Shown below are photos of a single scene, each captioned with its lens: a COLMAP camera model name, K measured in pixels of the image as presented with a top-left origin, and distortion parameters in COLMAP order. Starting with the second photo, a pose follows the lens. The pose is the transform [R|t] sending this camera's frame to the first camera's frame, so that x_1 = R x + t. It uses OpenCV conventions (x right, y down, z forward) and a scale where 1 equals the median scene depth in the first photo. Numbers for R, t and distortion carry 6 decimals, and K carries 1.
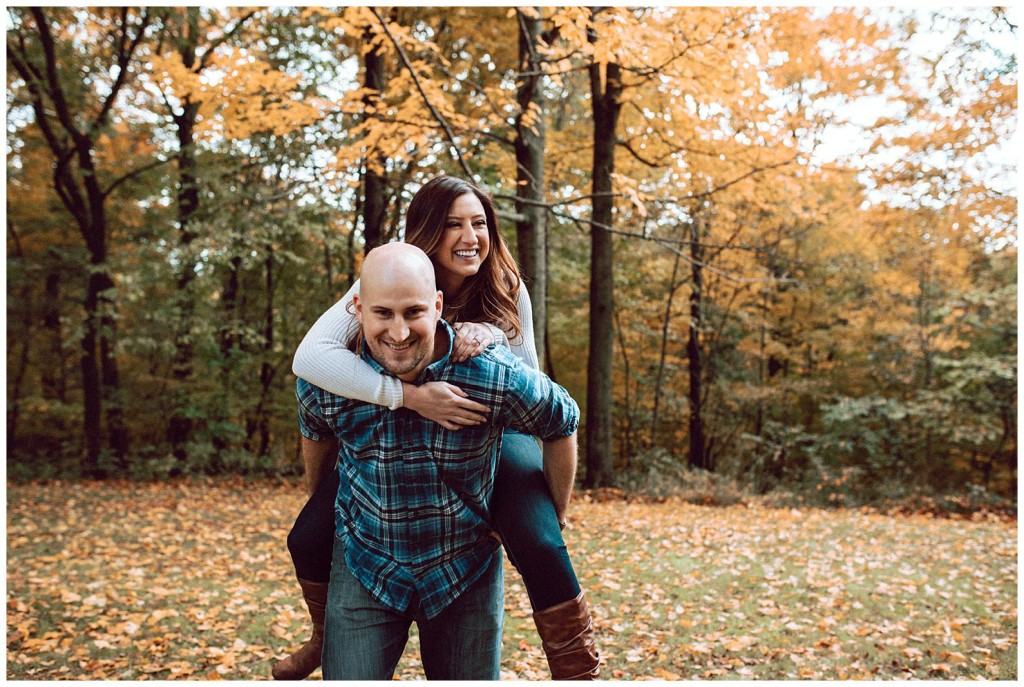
lens RADIAL K [[956.5, 0, 512.0], [0, 956.5, 343.5], [0, 0, 1]] dist [-0.073359, 0.105579]
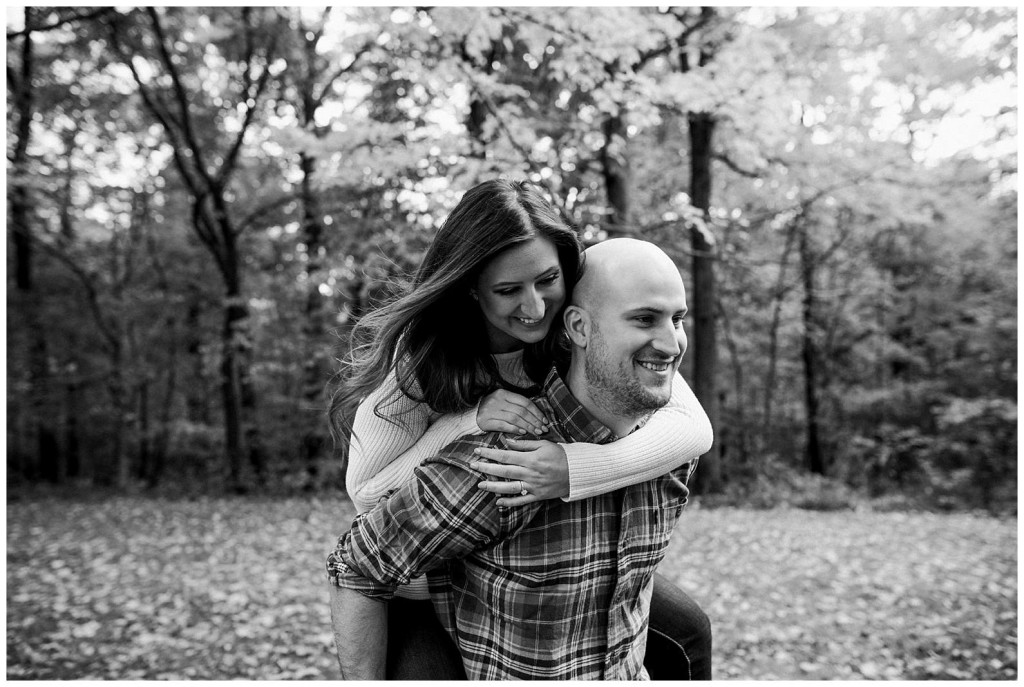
lens RADIAL K [[956.5, 0, 512.0], [0, 956.5, 343.5], [0, 0, 1]] dist [-0.073359, 0.105579]
pose [[0.990894, -0.036389, -0.129631, 0.020931], [0.035234, 0.999316, -0.011192, -0.007185], [0.129950, 0.006523, 0.991499, -0.043453]]
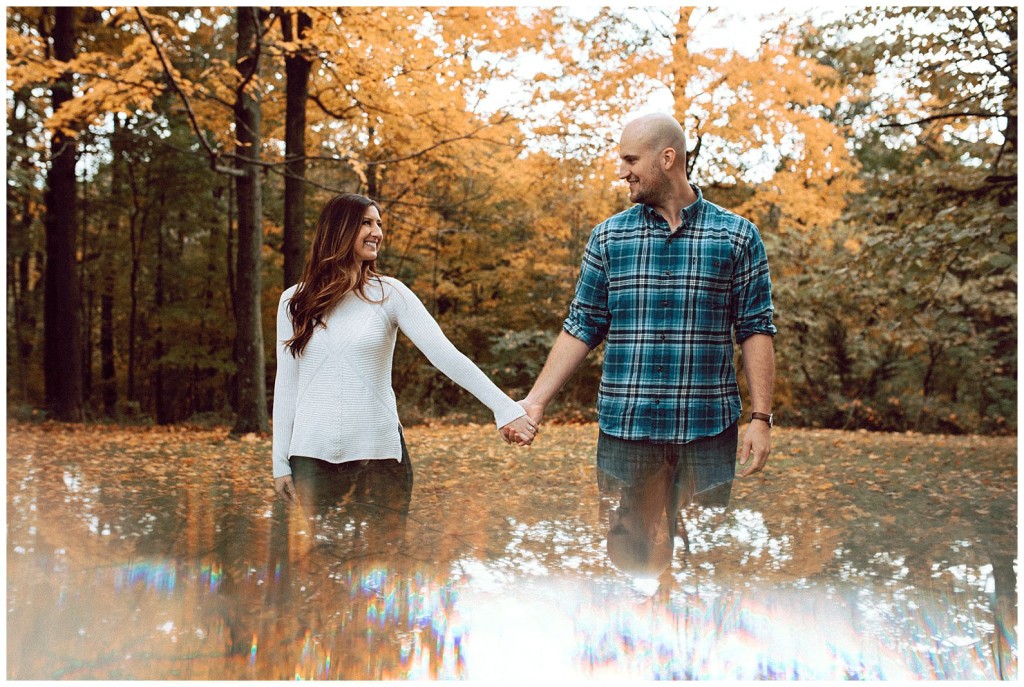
lens RADIAL K [[990.2, 0, 512.0], [0, 990.2, 343.5], [0, 0, 1]] dist [-0.090300, 0.003267]
pose [[0.941599, -0.023672, 0.335902, -0.051684], [0.003453, 0.998152, 0.060663, 0.000765], [-0.336717, -0.055960, 0.939941, -0.133539]]
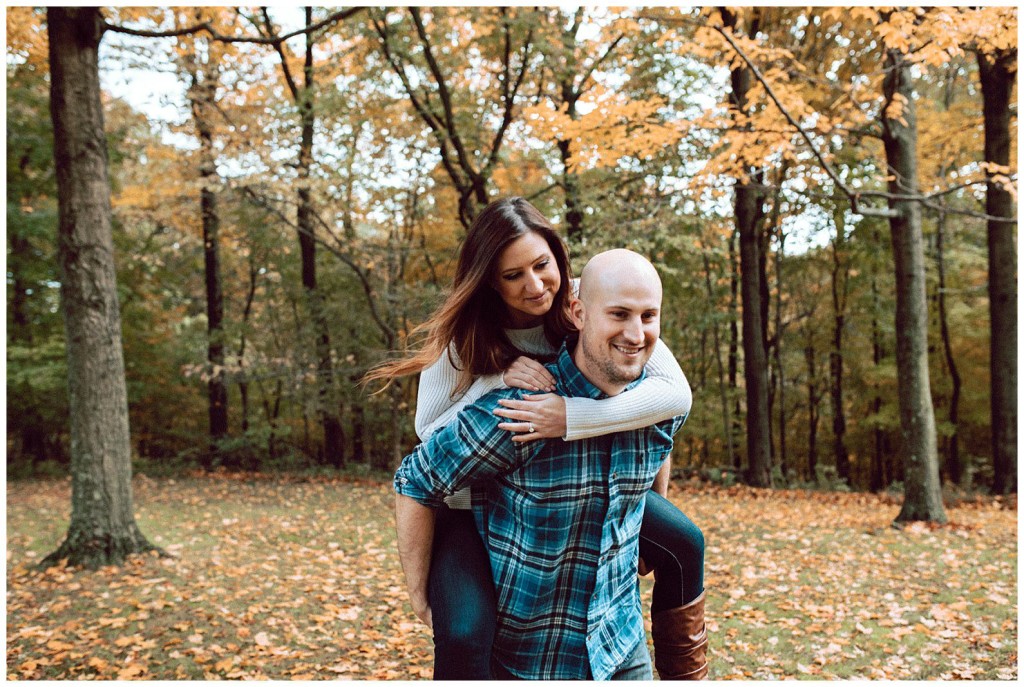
lens RADIAL K [[956.5, 0, 512.0], [0, 956.5, 343.5], [0, 0, 1]] dist [-0.073359, 0.105579]
pose [[0.917353, -0.049186, -0.395023, 0.016689], [0.048271, 0.998759, -0.012262, -0.004478], [0.395136, -0.007820, 0.918589, -0.019053]]
